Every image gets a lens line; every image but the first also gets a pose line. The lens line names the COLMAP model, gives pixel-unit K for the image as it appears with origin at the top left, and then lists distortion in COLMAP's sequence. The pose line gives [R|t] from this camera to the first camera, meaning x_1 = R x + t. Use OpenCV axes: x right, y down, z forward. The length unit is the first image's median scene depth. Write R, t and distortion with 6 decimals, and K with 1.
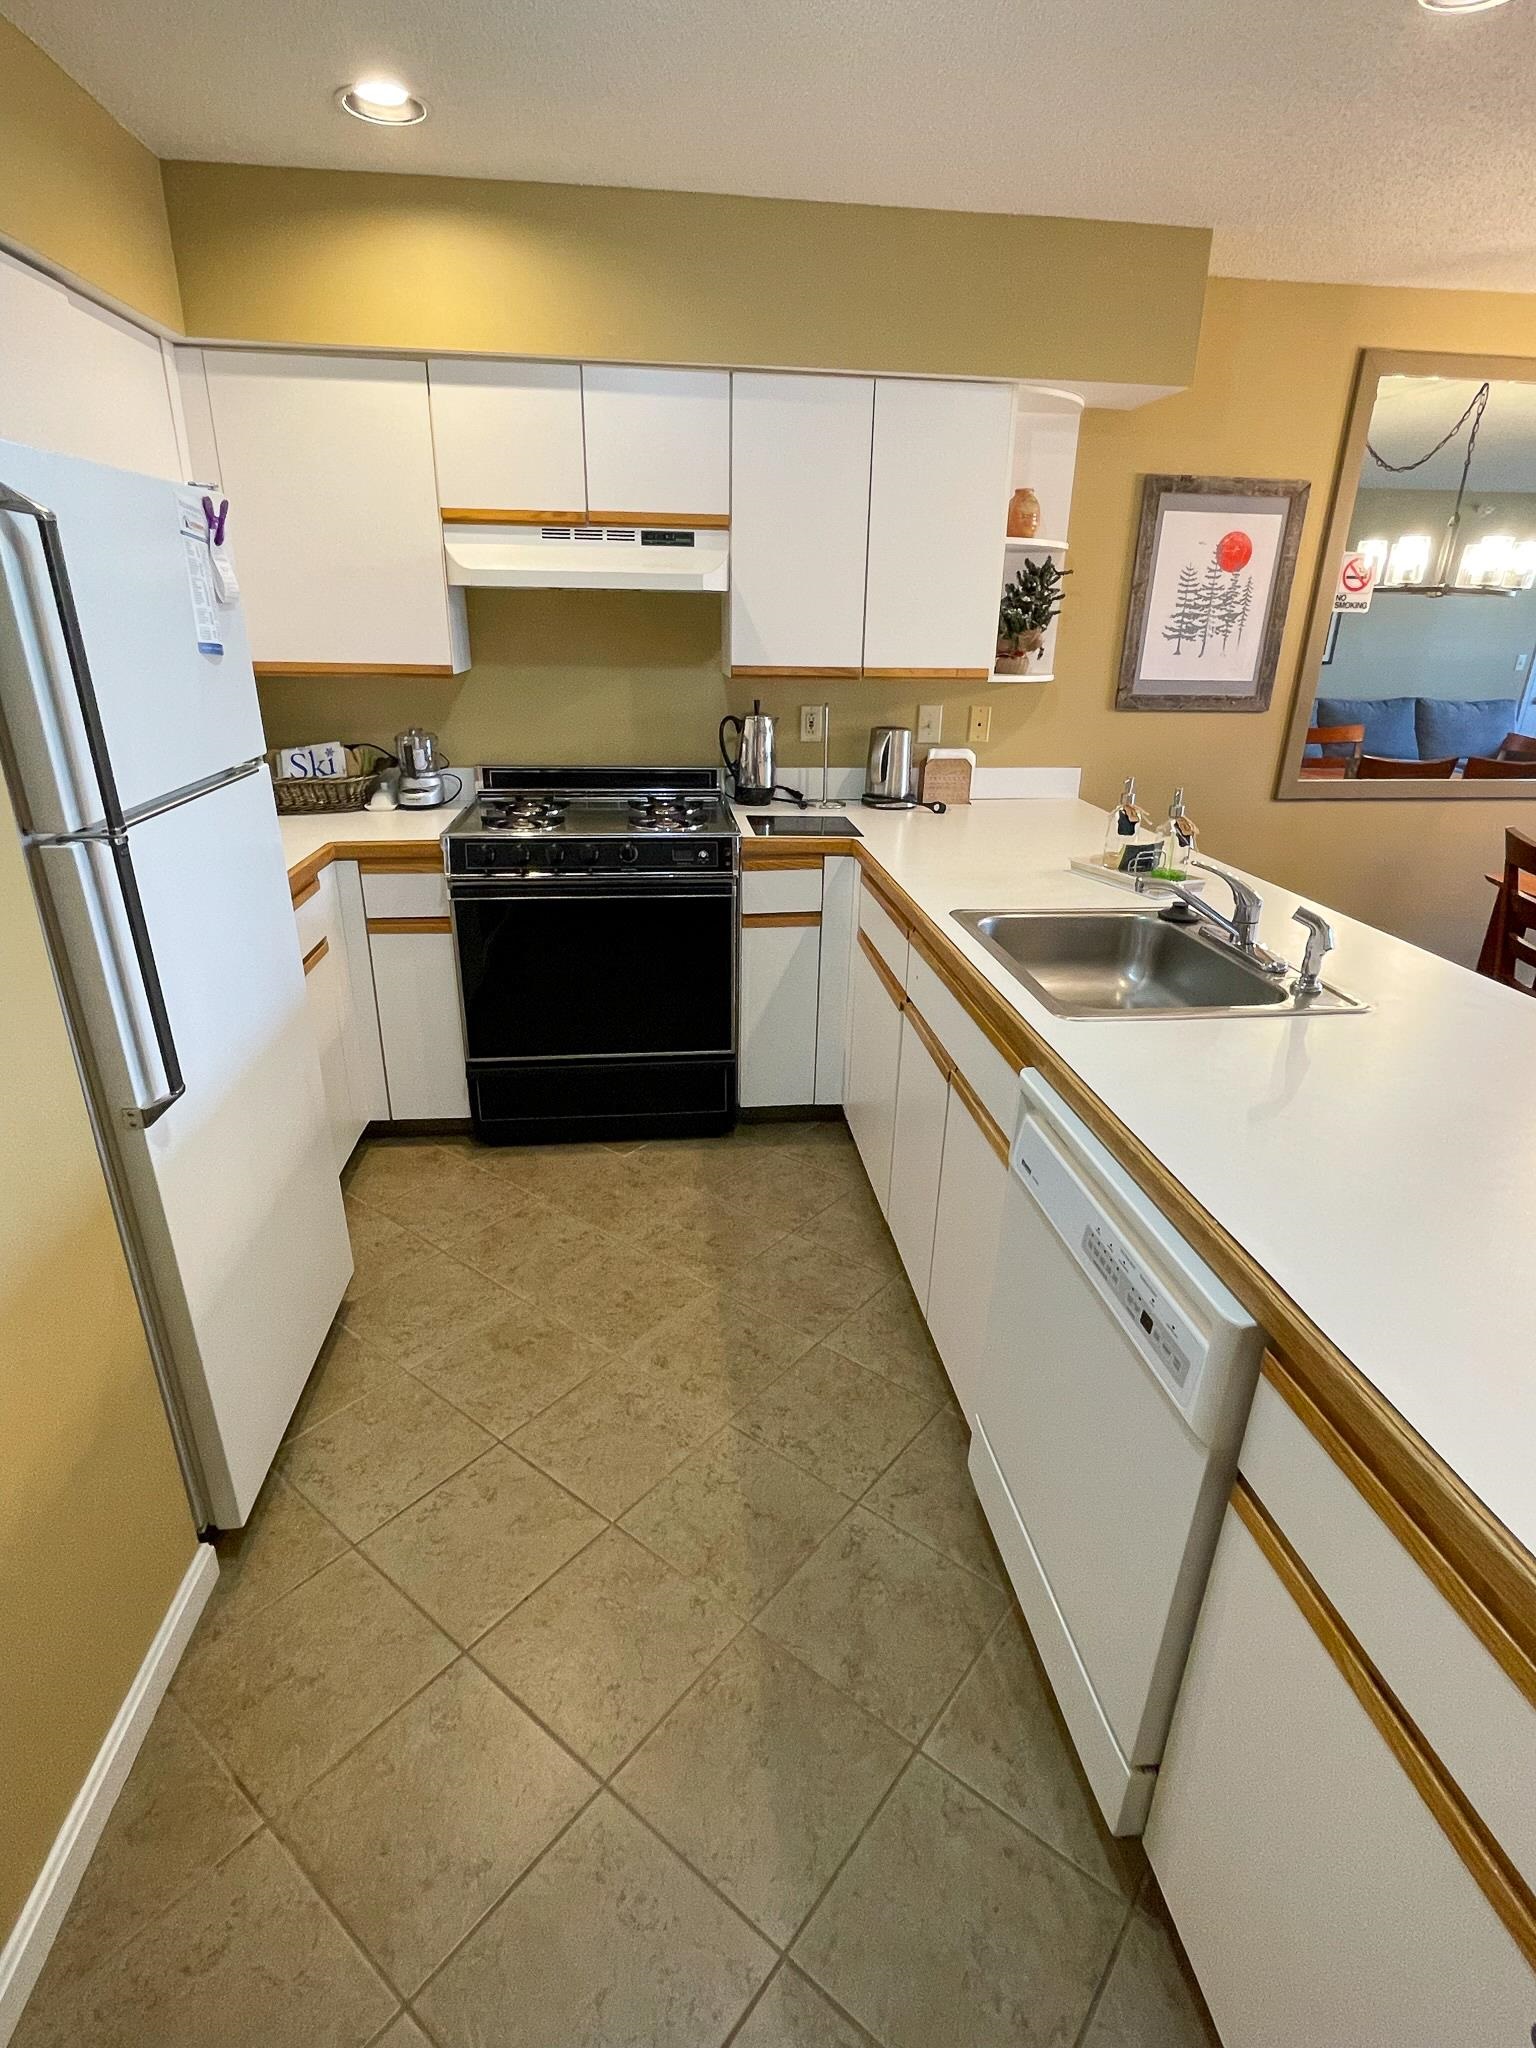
lens RADIAL K [[1021.3, 0, 778.6], [0, 1021.3, 1021.9], [0, 0, 1]] dist [-0.000774, 0.000095]
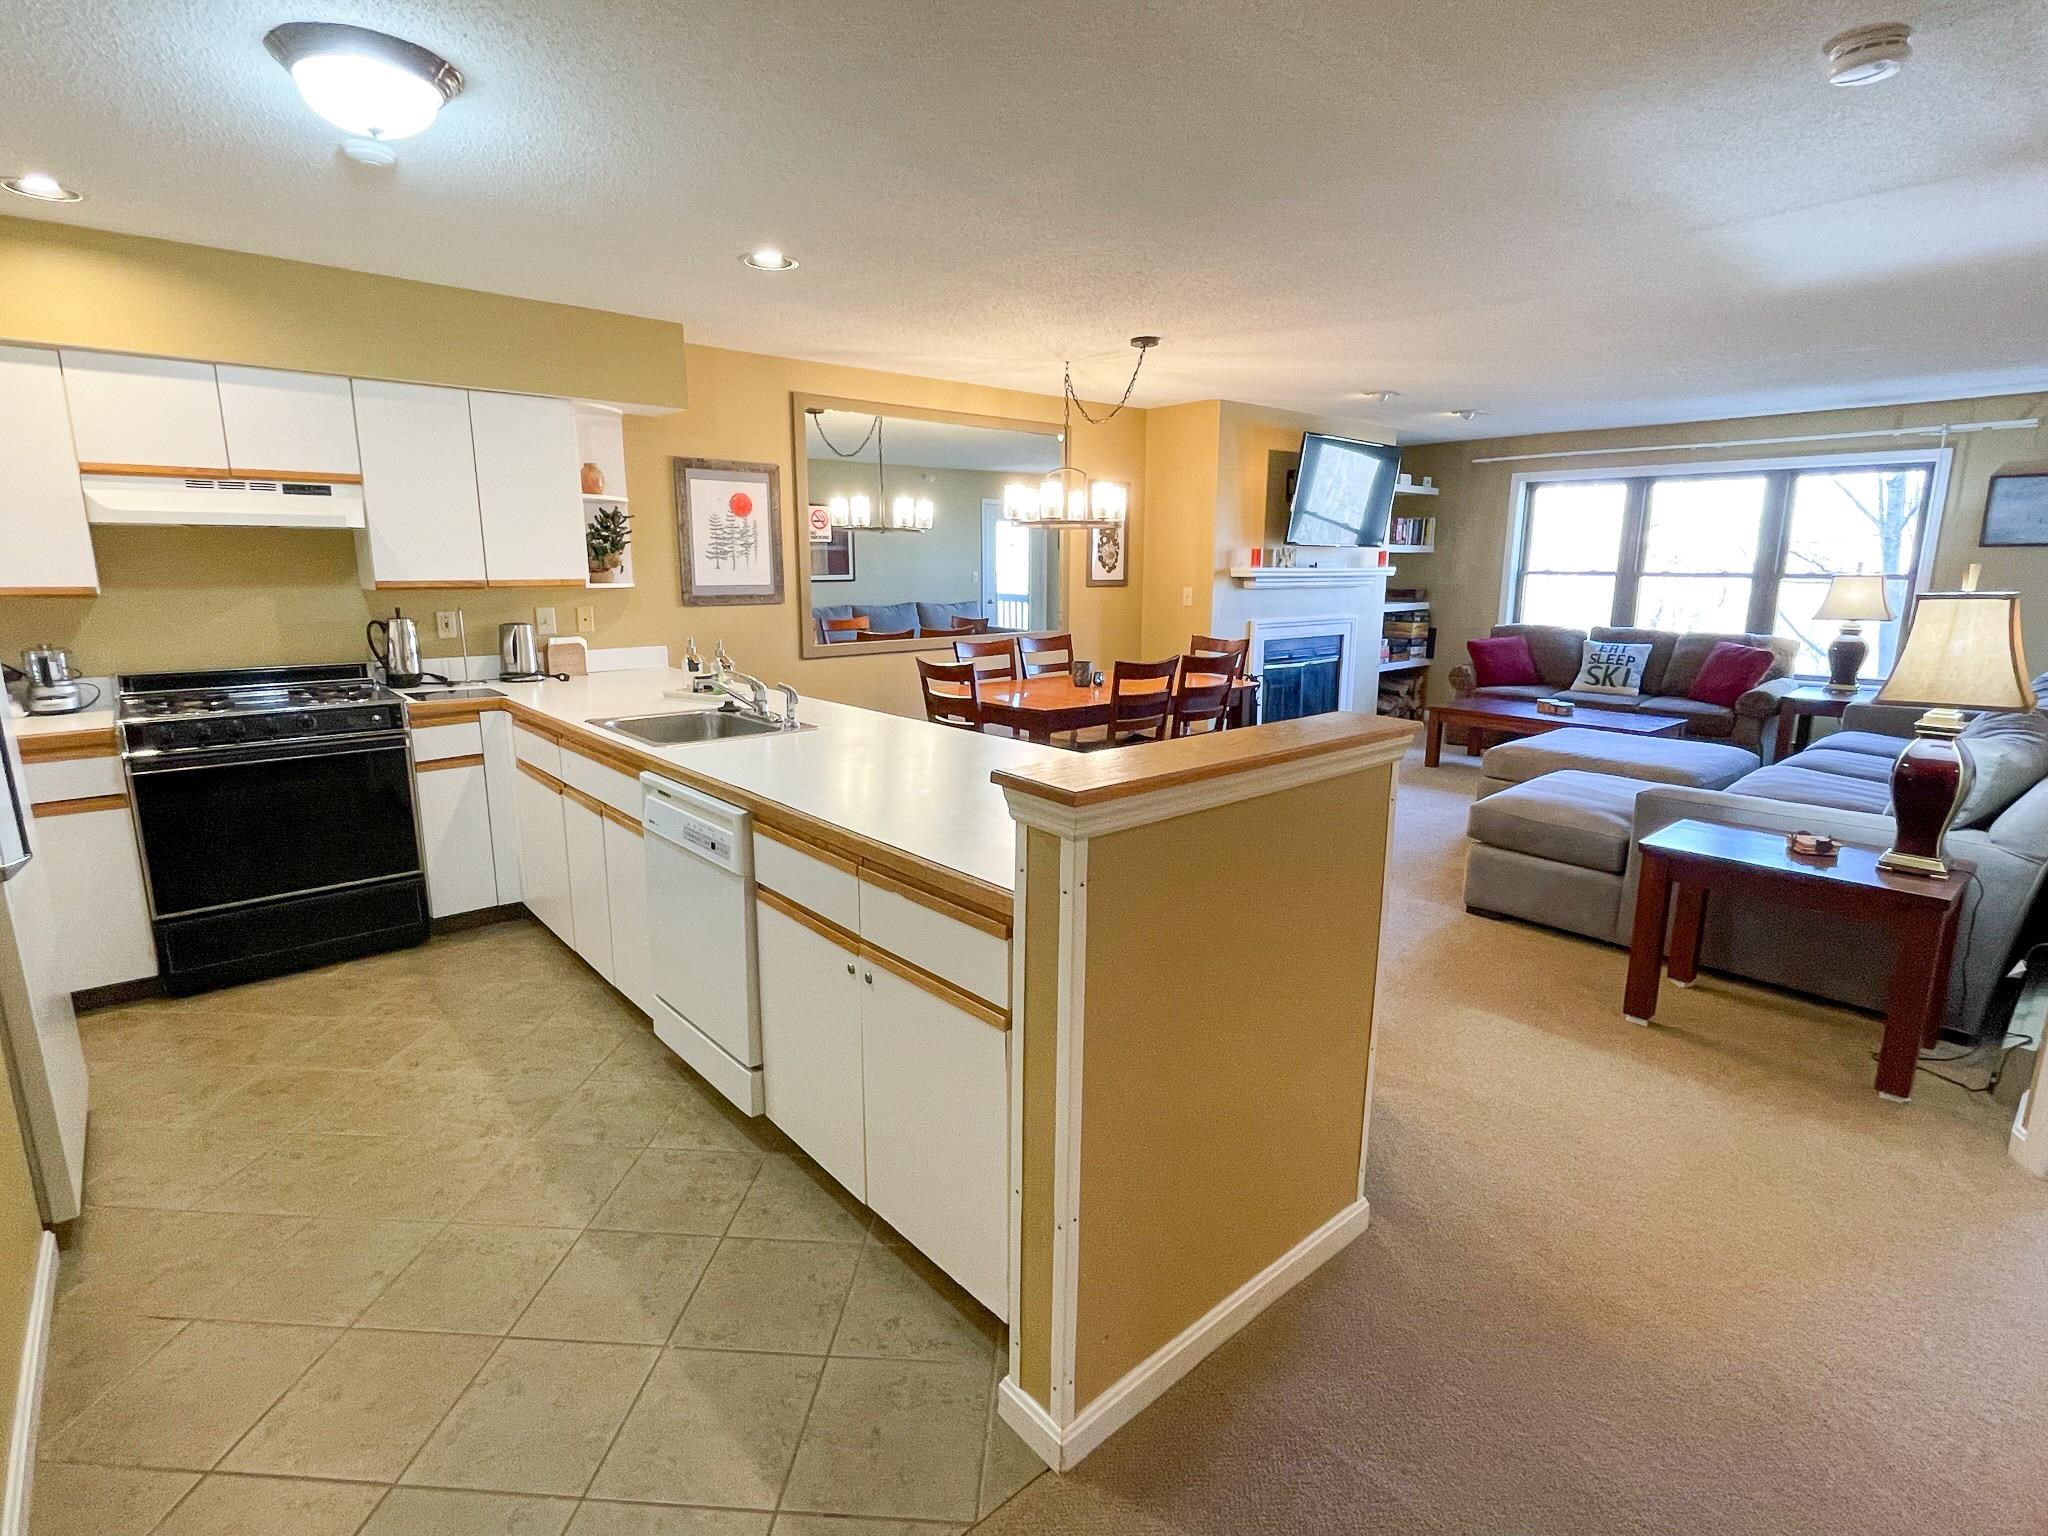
lens RADIAL K [[998.1, 0, 1026.5], [0, 998.1, 761.0], [0, 0, 1]] dist [-0.002021, -0.000722]
pose [[0.823543, -0.126160, 0.553046, -0.089400], [0.219874, 0.969730, -0.106202, 0.183684], [-0.522907, 0.209063, 0.826354, -0.422184]]
